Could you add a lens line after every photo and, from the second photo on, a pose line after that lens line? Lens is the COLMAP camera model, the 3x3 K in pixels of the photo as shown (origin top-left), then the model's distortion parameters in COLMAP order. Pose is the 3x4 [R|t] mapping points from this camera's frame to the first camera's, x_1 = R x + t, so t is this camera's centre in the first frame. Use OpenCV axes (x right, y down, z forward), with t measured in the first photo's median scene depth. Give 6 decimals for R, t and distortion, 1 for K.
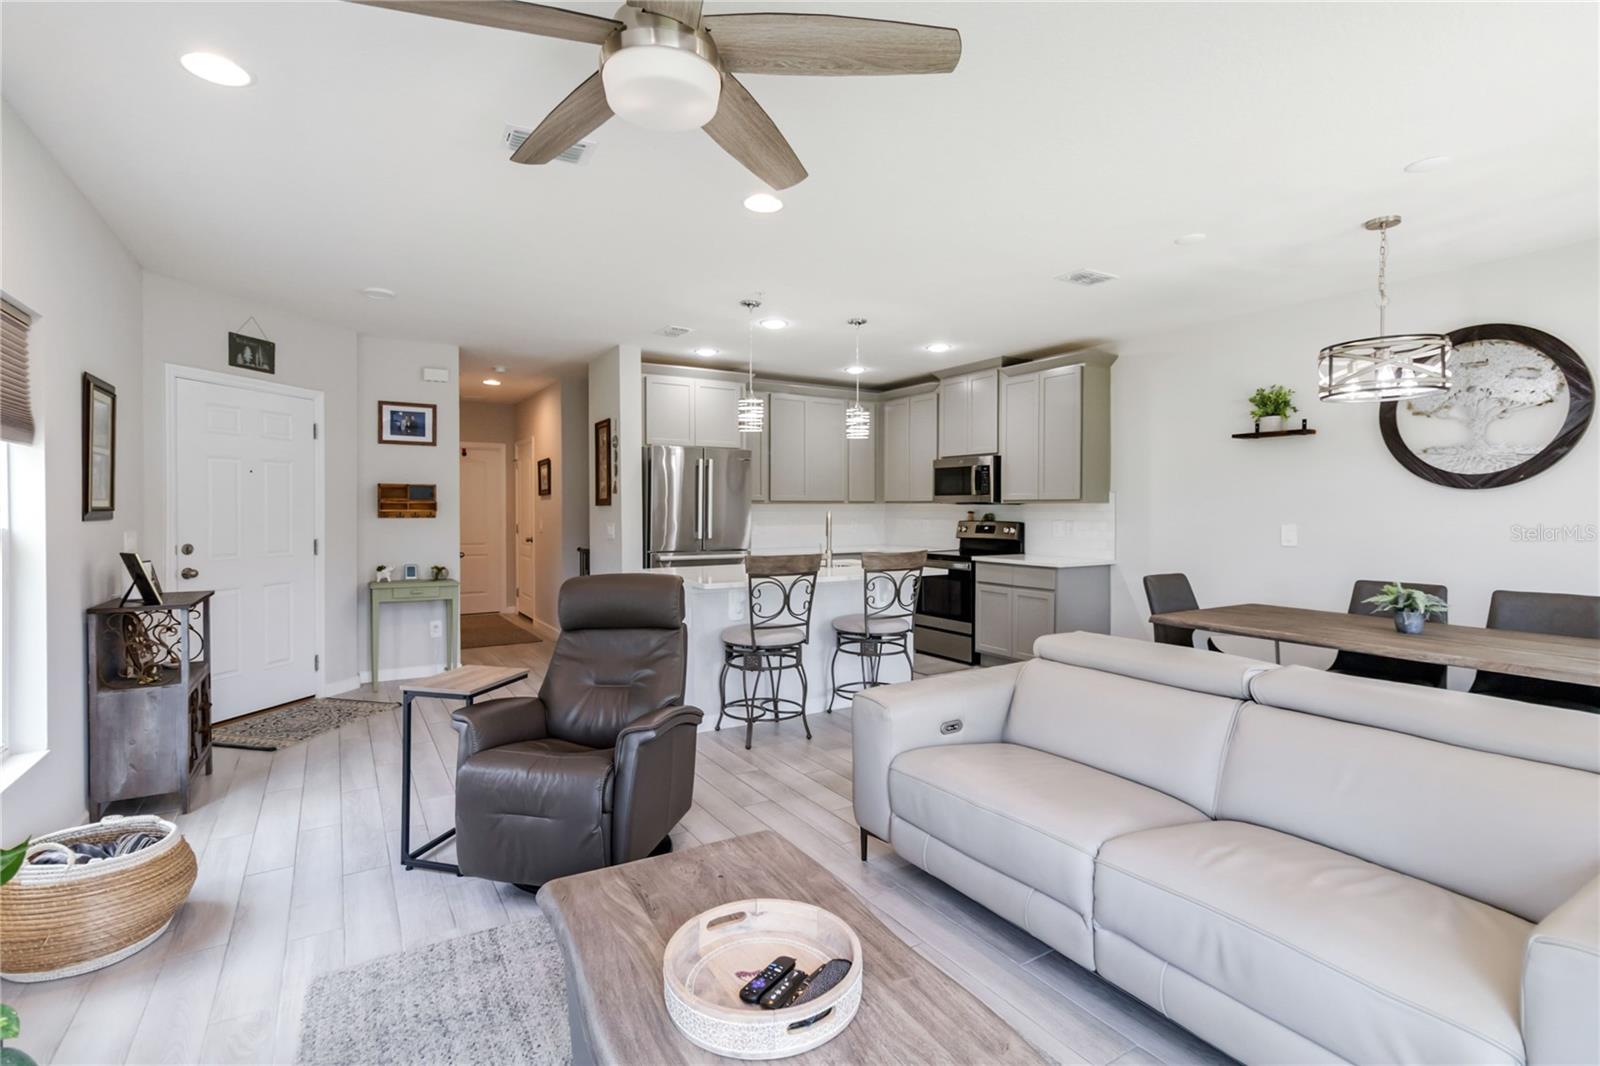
lens RADIAL K [[754.5, 0, 800.7], [0, 754.5, 525.5], [0, 0, 1]] dist [0.000261, 0.000280]
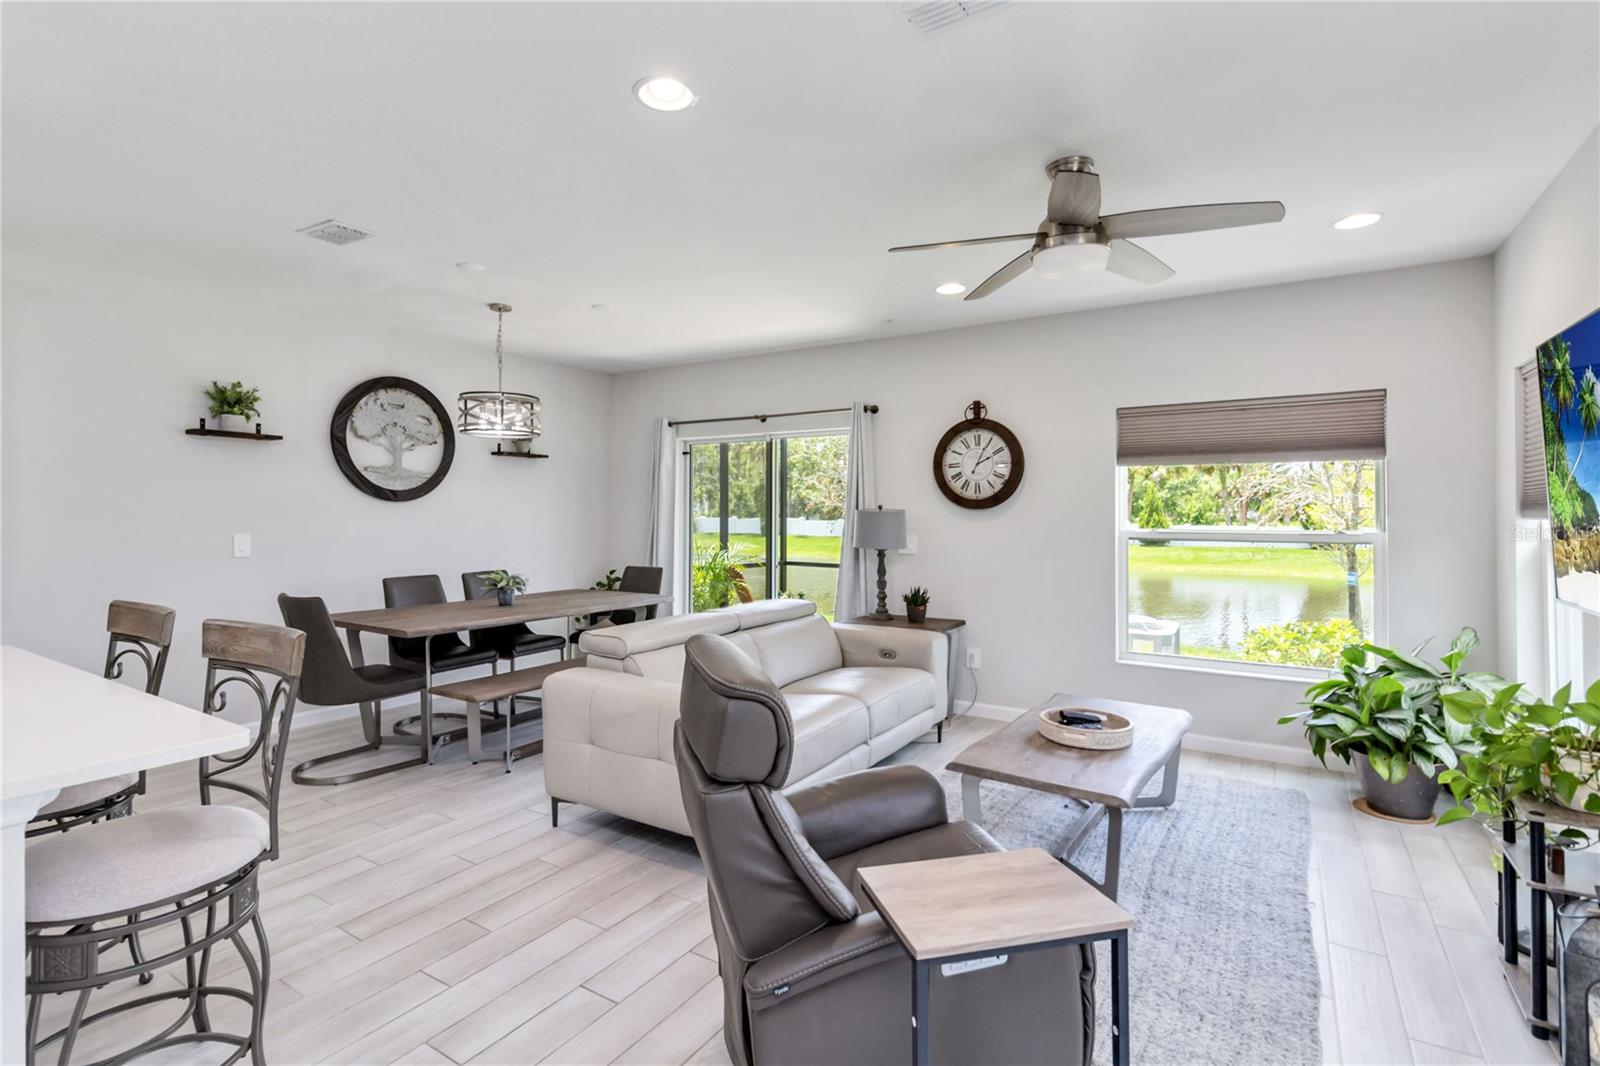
lens RADIAL K [[764.7, 0, 794.4], [0, 764.7, 511.3], [0, 0, 1]] dist [-0.001208, 0.000596]
pose [[-0.433235, 0.002341, 0.901278, -0.405534], [0.017944, 0.999821, 0.006029, -0.018356], [-0.901102, 0.018784, -0.433200, 0.649515]]
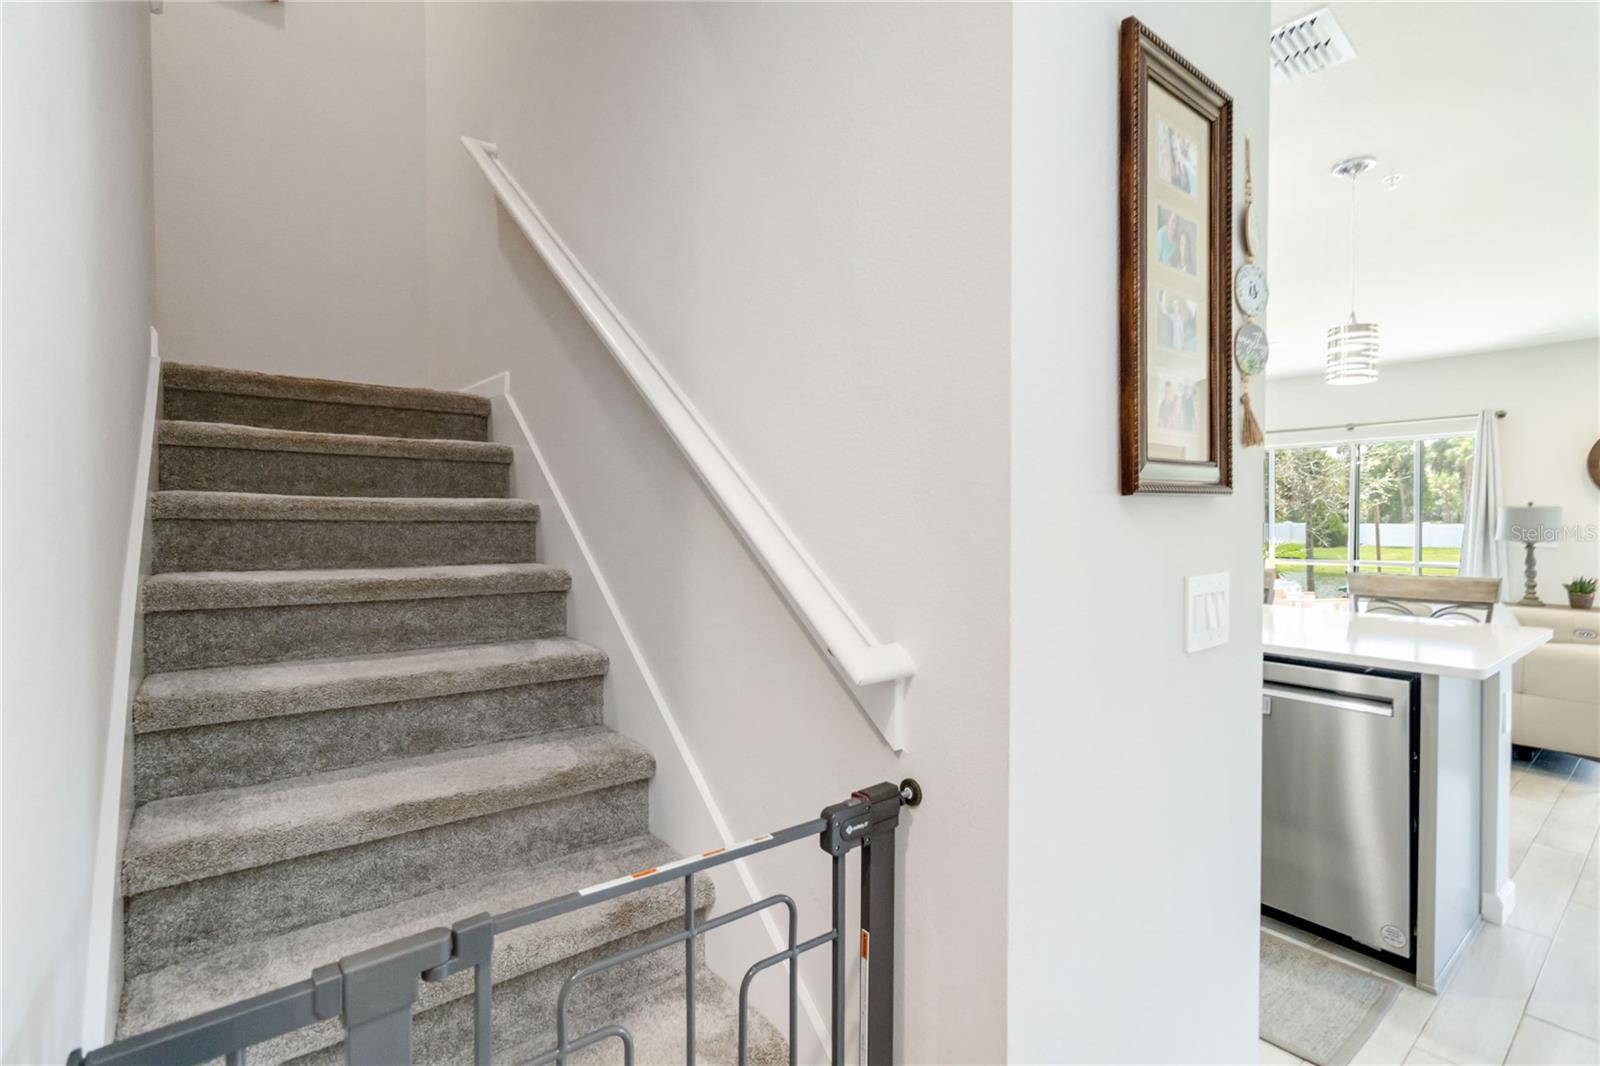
lens RADIAL K [[743.5, 0, 797.7], [0, 743.5, 524.7], [0, 0, 1]] dist [0.000558, -0.000384]
pose [[-0.118929, -0.011648, 0.992834, -0.480589], [0.022746, 0.999637, 0.014453, -0.024410], [-0.992642, 0.024302, -0.118621, 1.209745]]
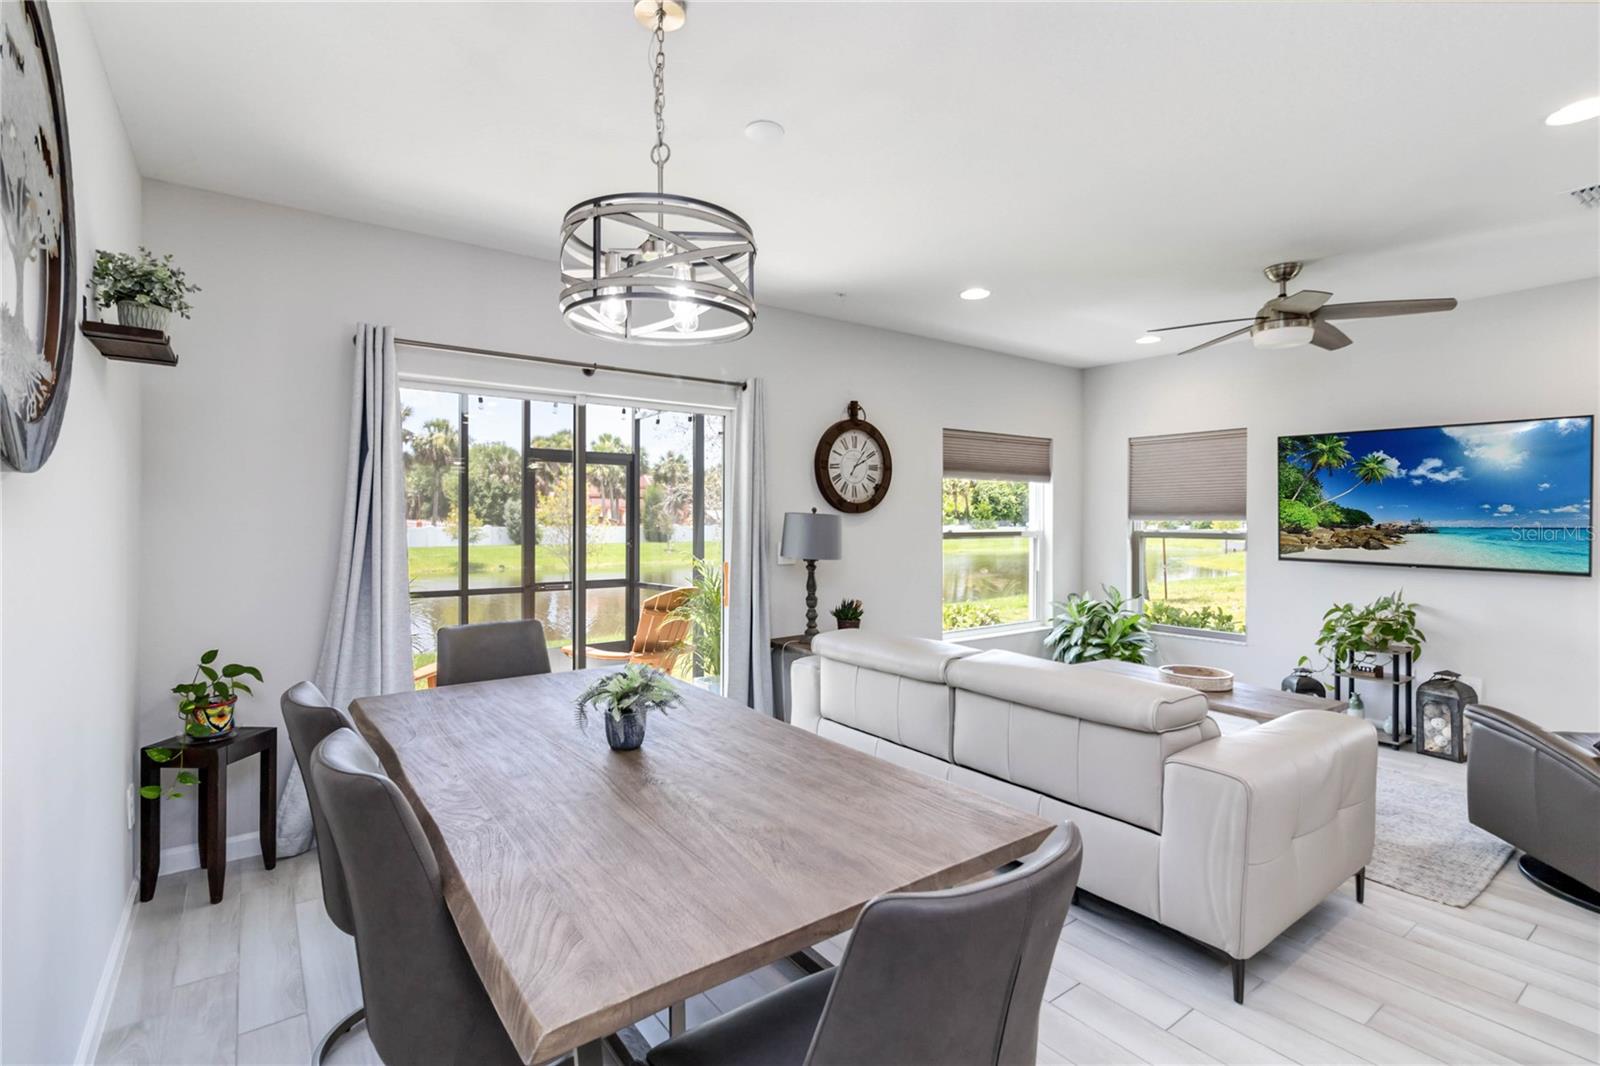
lens RADIAL K [[743.5, 0, 797.7], [0, 743.5, 524.7], [0, 0, 1]] dist [0.000558, -0.000384]
pose [[-0.996969, -0.001091, -0.077798, 0.410606], [-0.003620, 0.999469, 0.032385, -0.025233], [0.077721, 0.032568, -0.996443, 0.897776]]
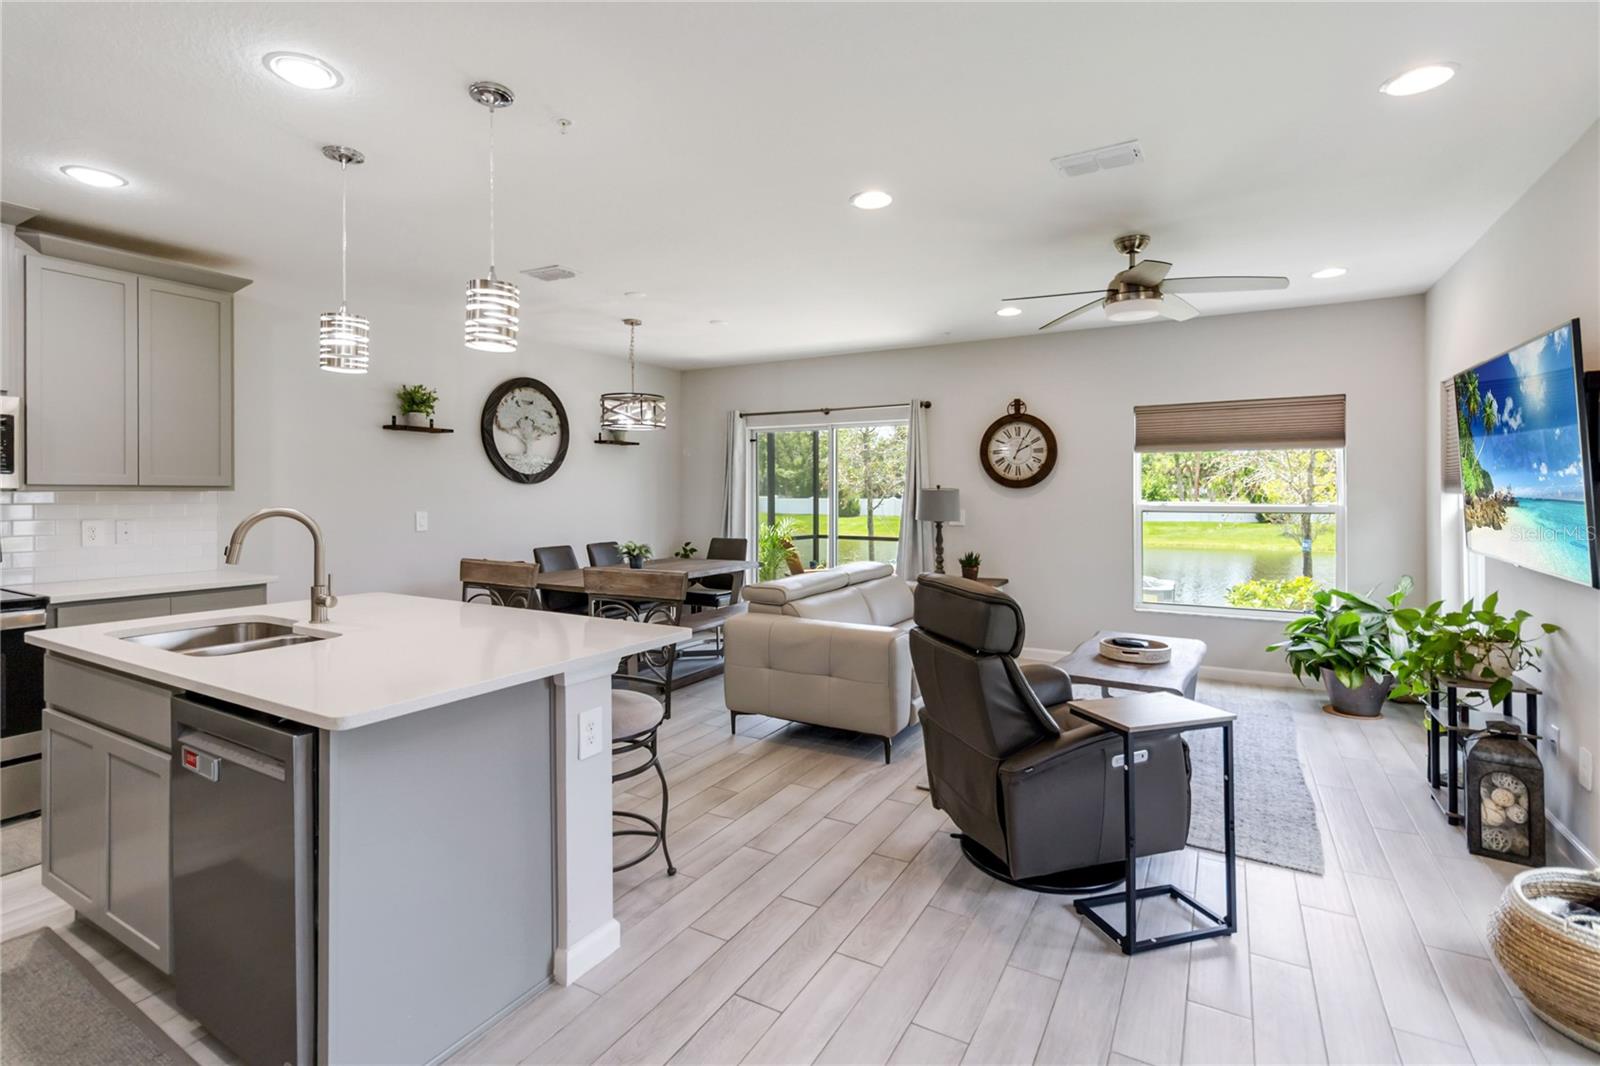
lens RADIAL K [[755.6, 0, 795.0], [0, 755.6, 496.7], [0, 0, 1]] dist [-0.001246, -0.000241]
pose [[-0.475487, -0.003405, 0.879716, -0.485619], [0.022626, 0.999614, 0.016098, -0.023586], [-0.879431, 0.027559, -0.475227, 0.853657]]
